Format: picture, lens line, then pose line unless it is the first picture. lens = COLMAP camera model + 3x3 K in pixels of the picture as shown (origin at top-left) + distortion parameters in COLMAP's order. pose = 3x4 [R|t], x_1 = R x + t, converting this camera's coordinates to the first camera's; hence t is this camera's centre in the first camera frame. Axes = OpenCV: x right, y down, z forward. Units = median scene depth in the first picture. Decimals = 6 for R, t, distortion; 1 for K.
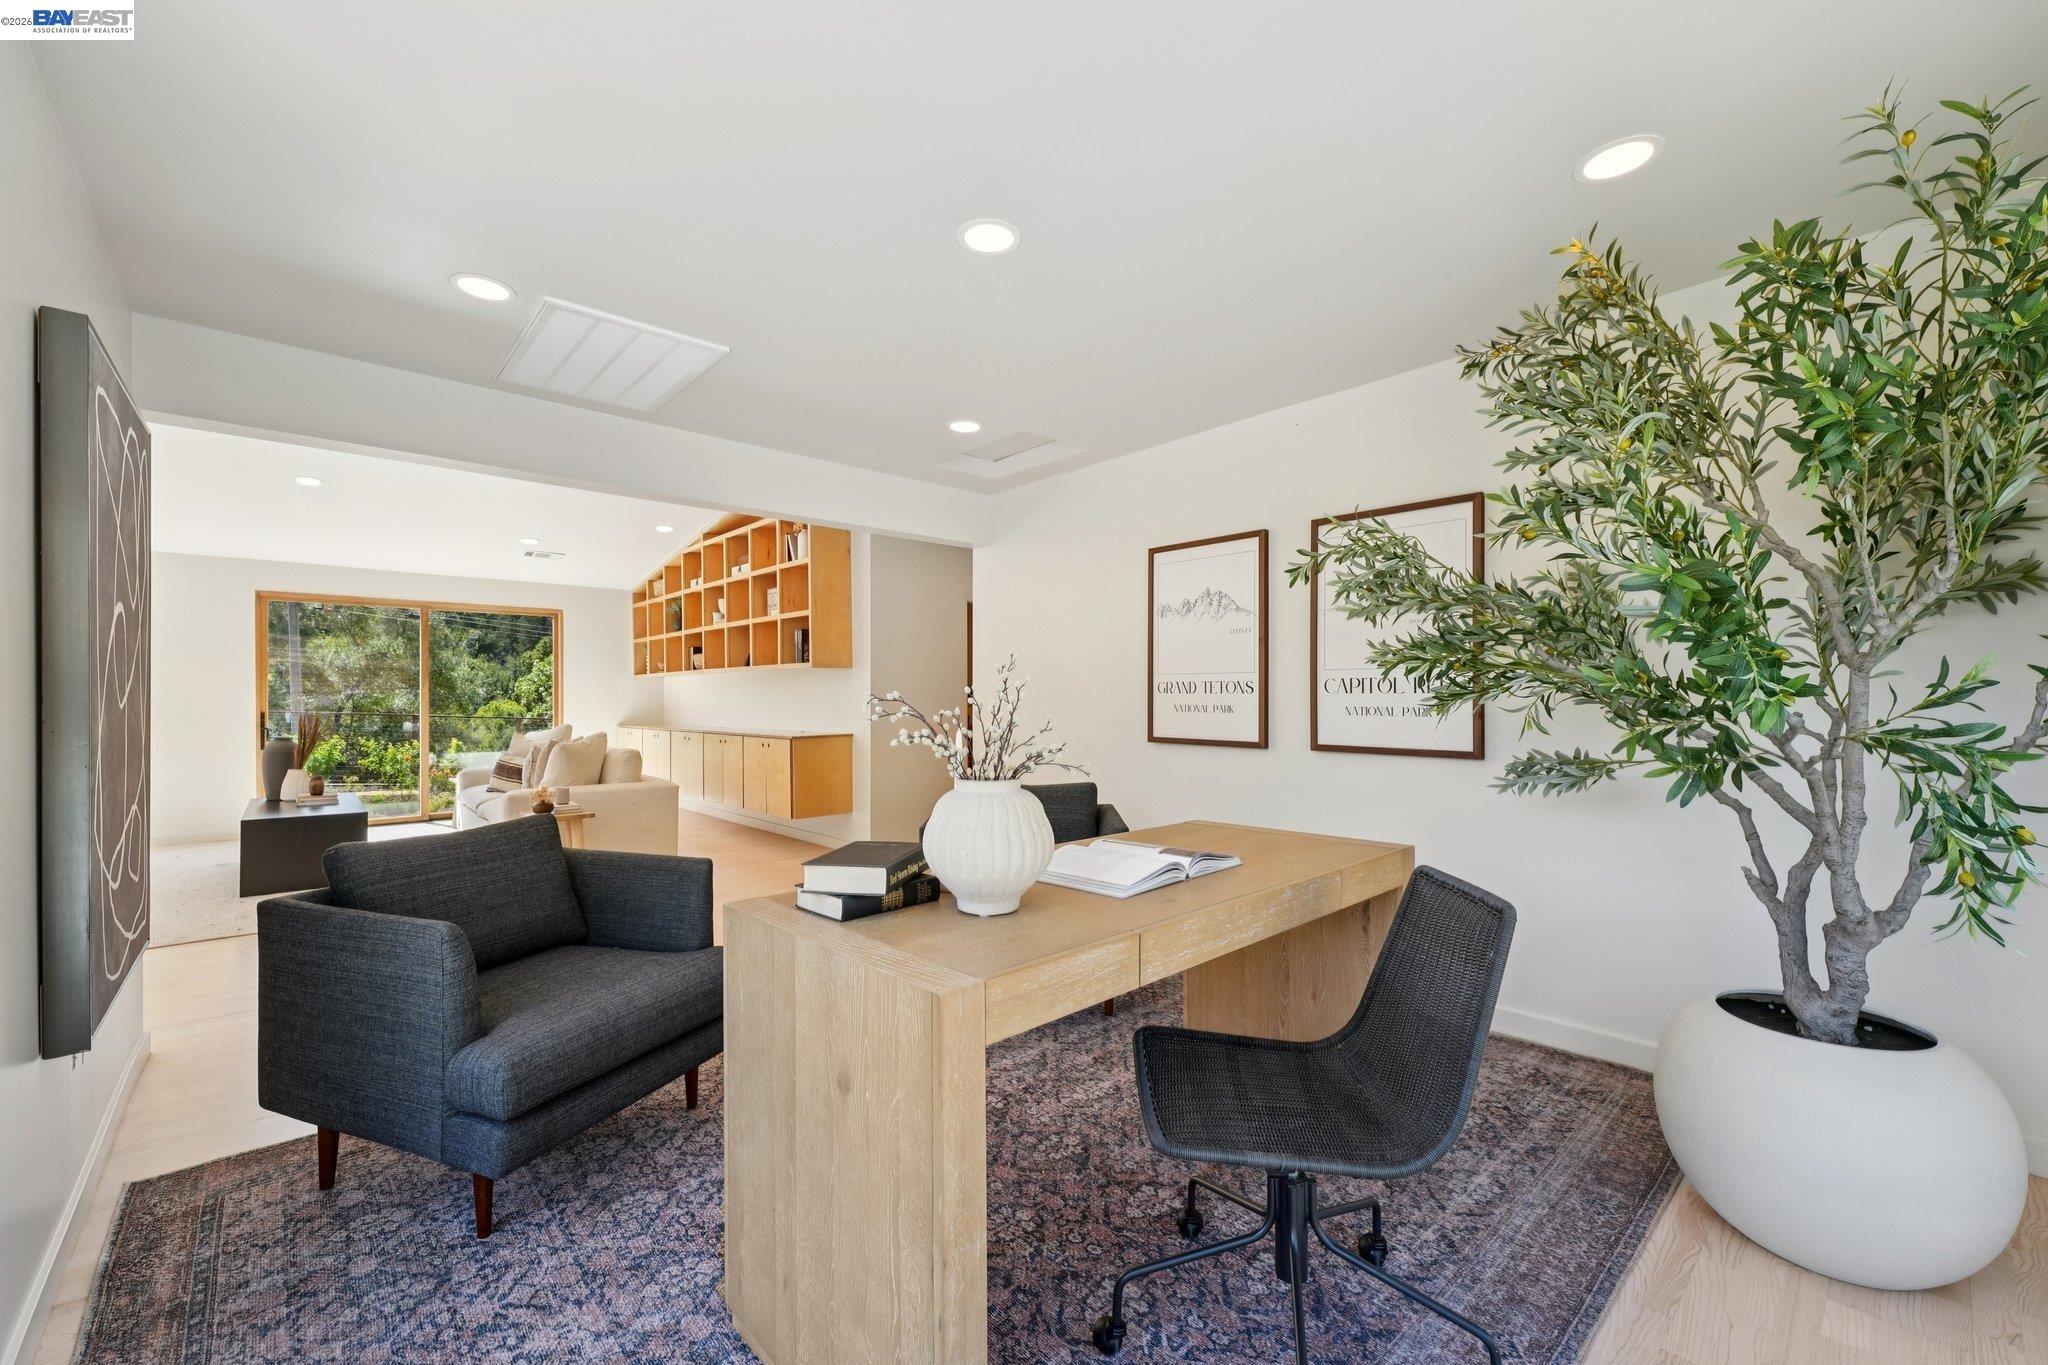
lens RADIAL K [[828.7, 0, 1026.1], [0, 828.7, 693.7], [0, 0, 1]] dist [0.000386, -0.000104]
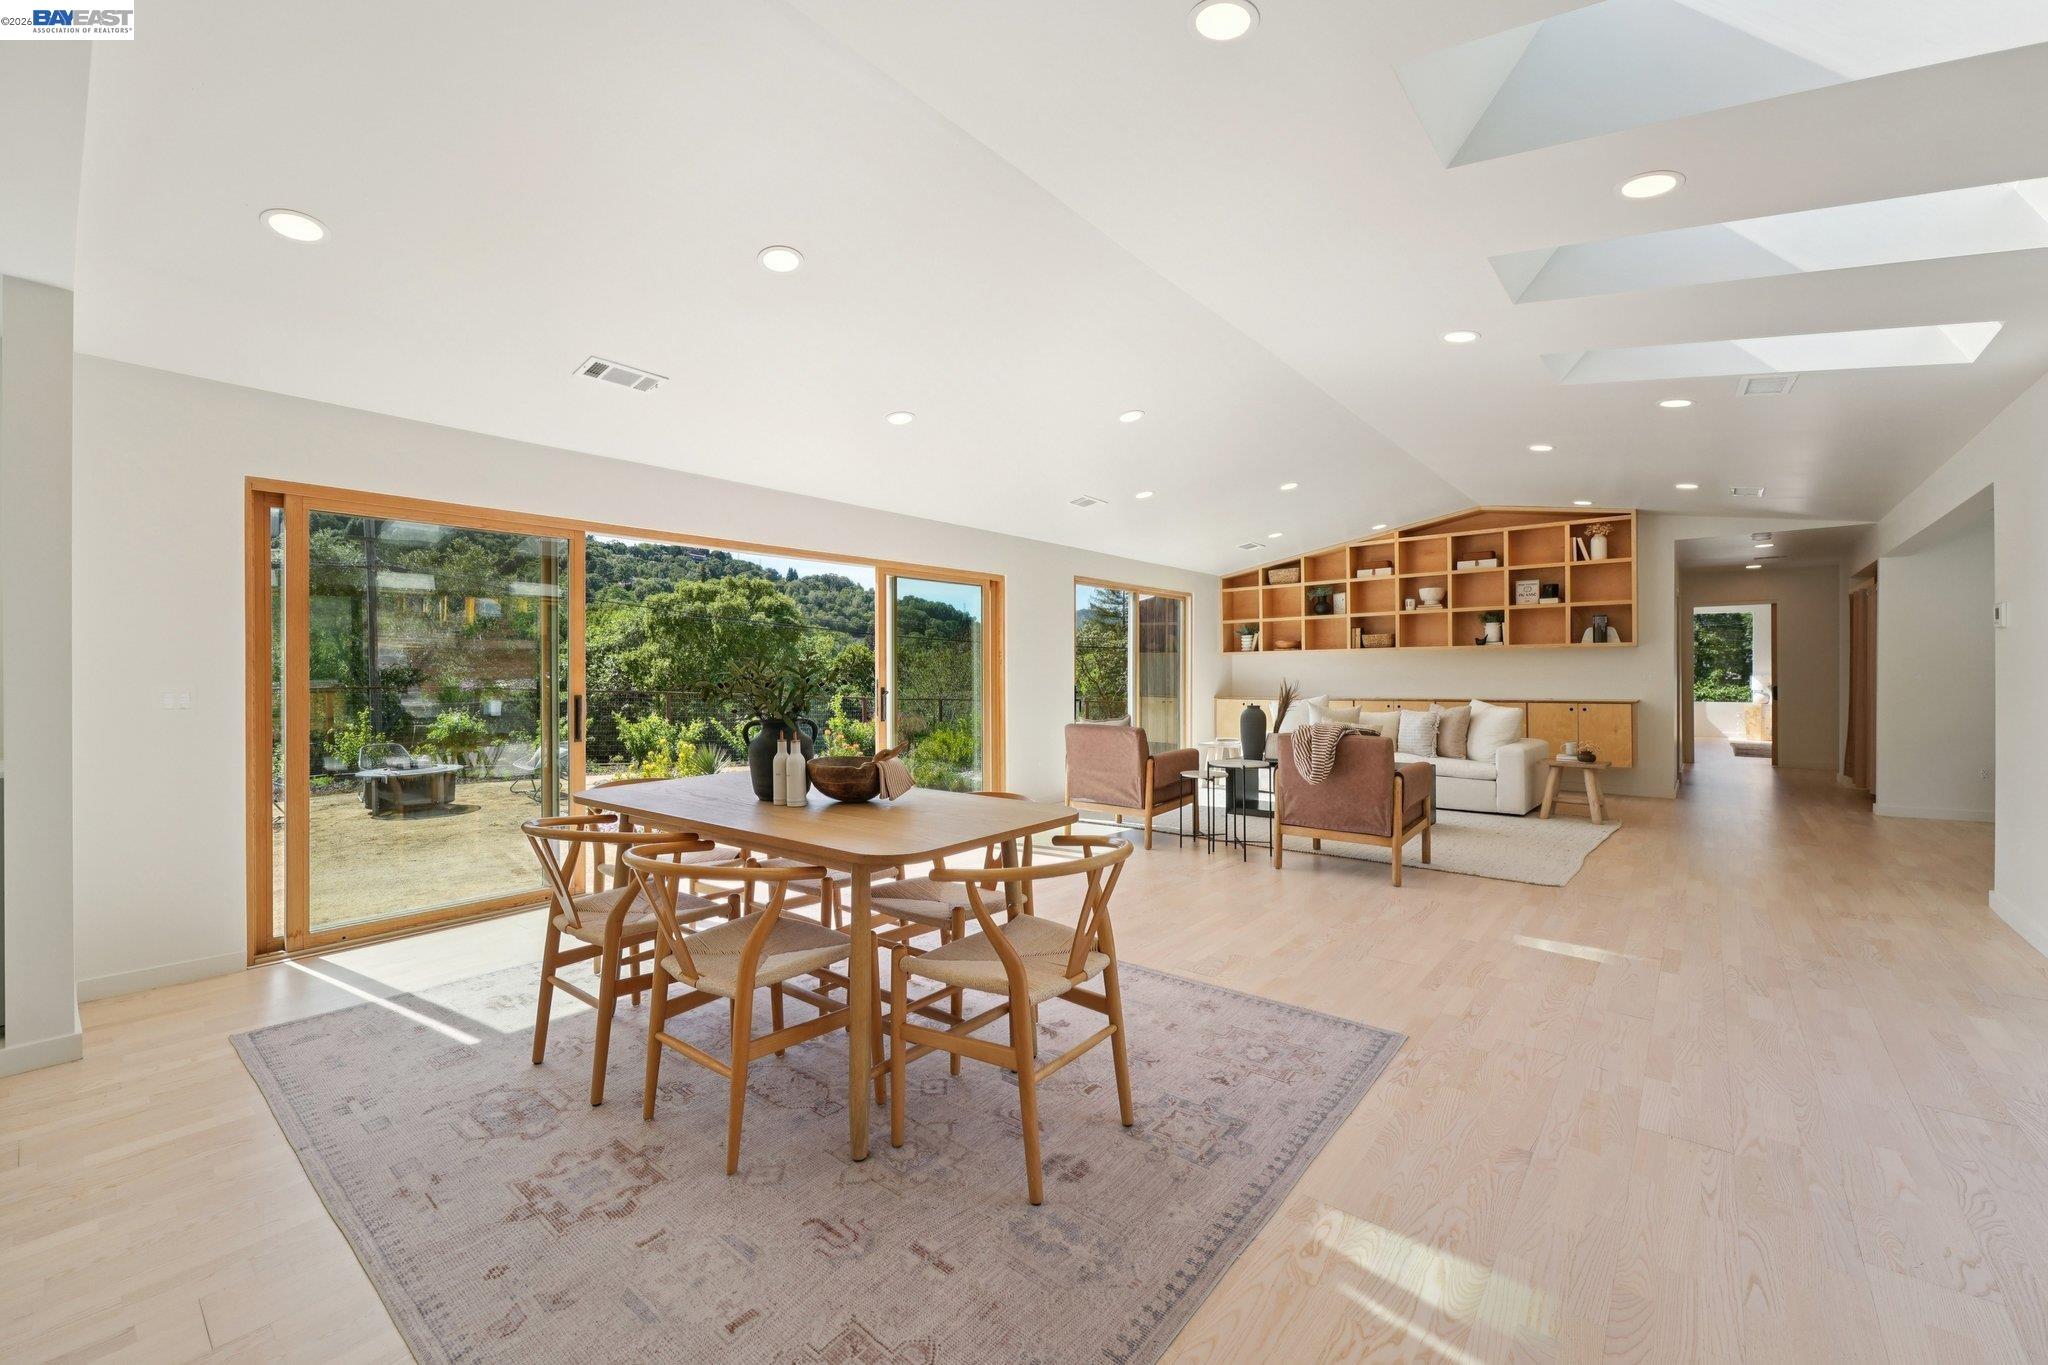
lens RADIAL K [[828.7, 0, 1017.6], [0, 828.7, 664.7], [0, 0, 1]] dist [0.000386, -0.000104]
pose [[0.990343, -0.003455, 0.138595, -2.214942], [0.004107, 0.999982, -0.004422, -0.003182], [-0.138577, 0.004948, 0.990339, -0.184954]]
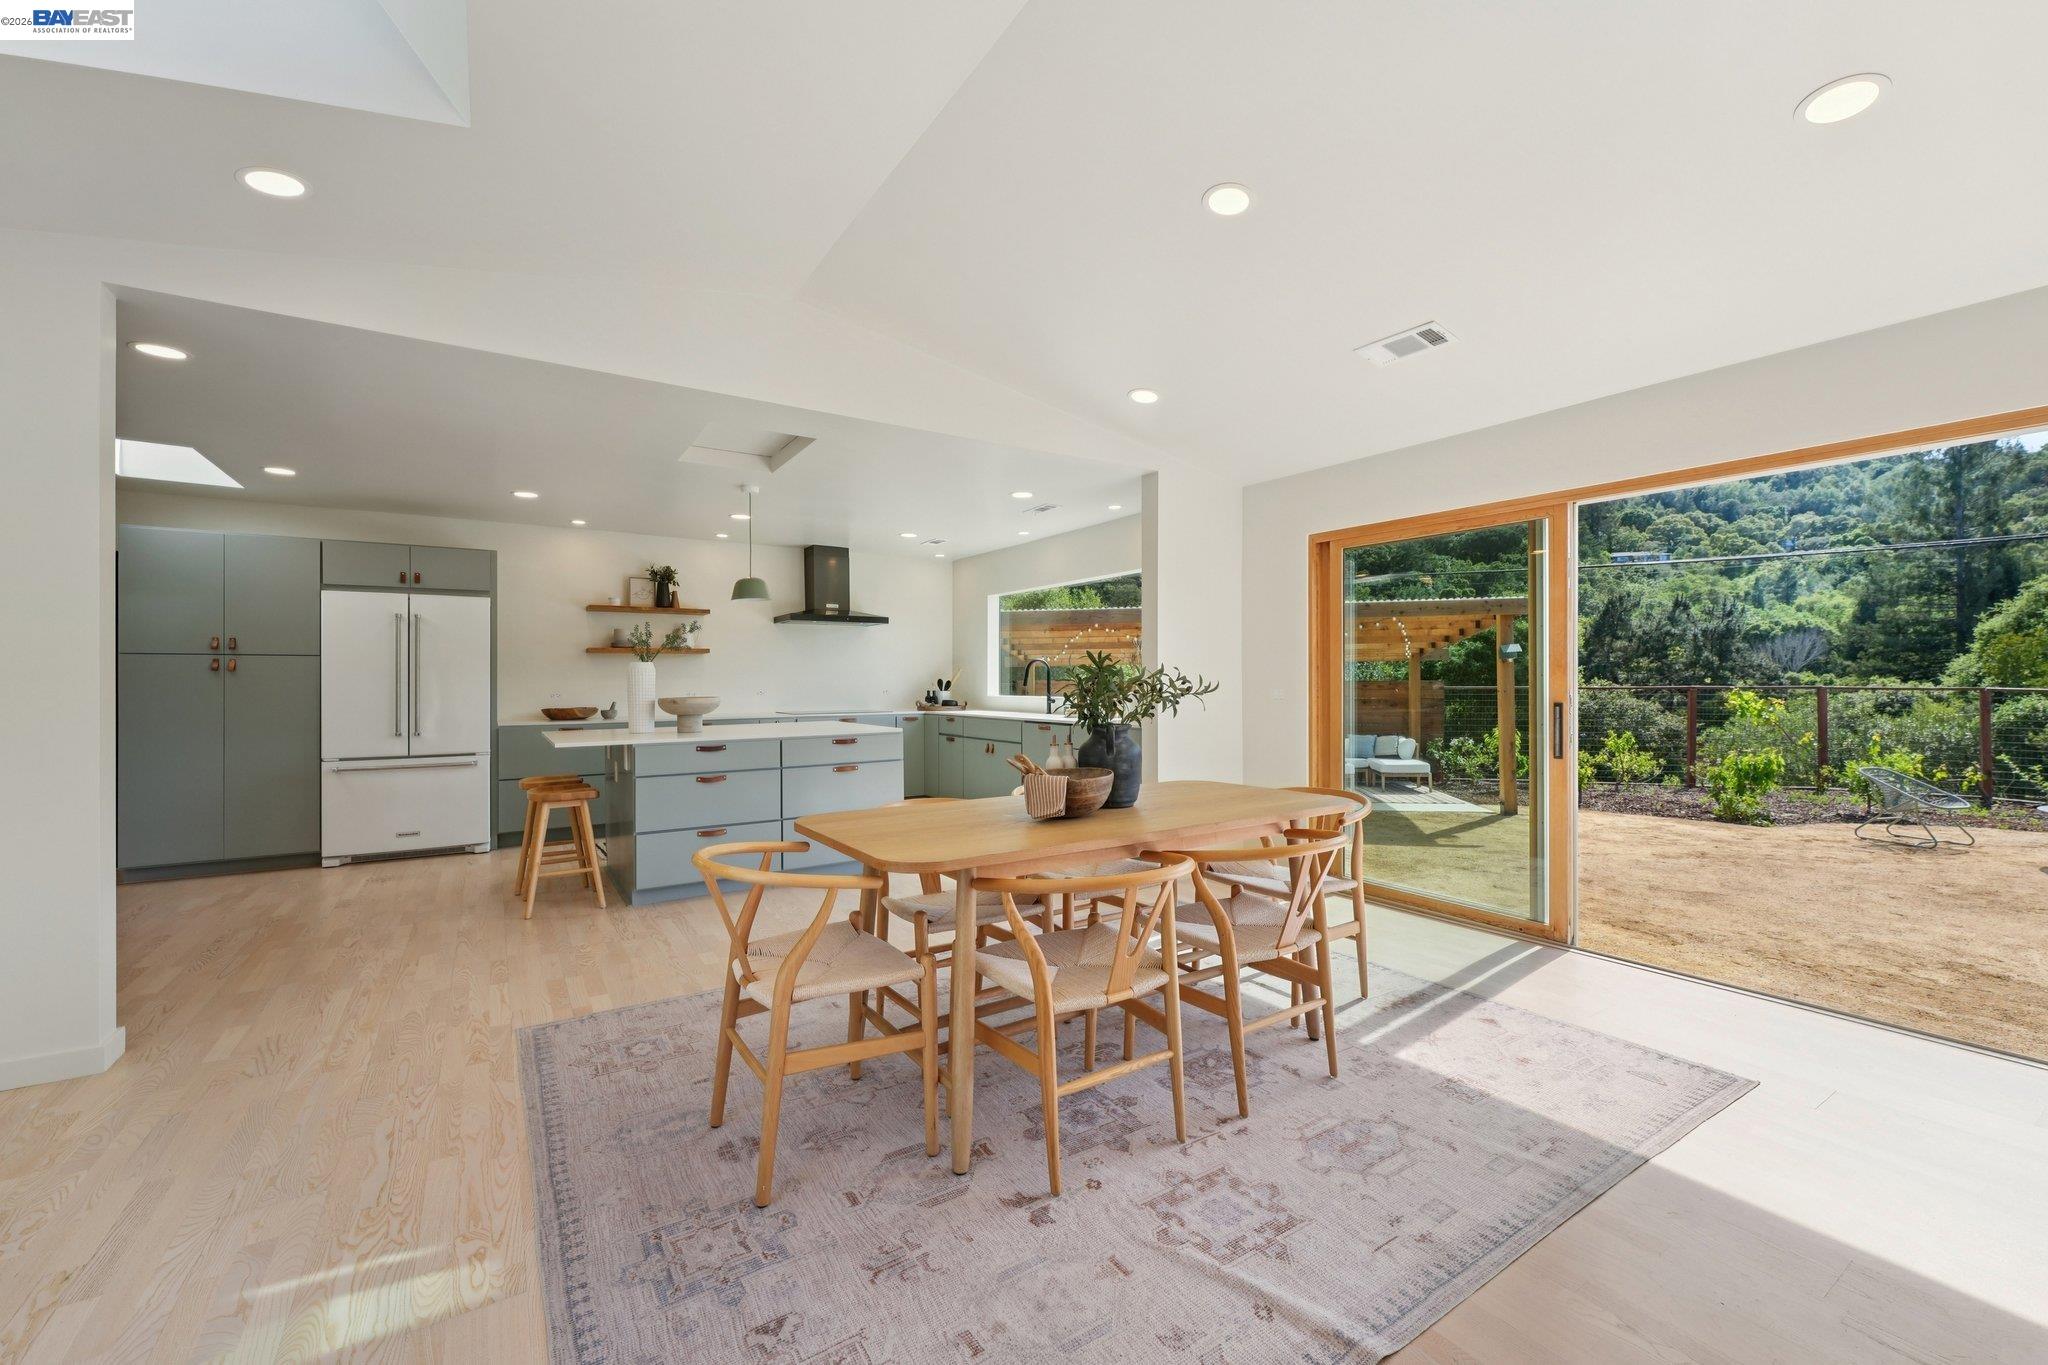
lens RADIAL K [[828.7, 0, 1019.8], [0, 828.7, 673.5], [0, 0, 1]] dist [0.000386, -0.000104]
pose [[-0.167235, -0.005734, -0.985900, -1.597572], [0.007058, 0.999950, -0.007013, 0.000654], [0.985892, -0.008131, -0.167187, 0.610723]]
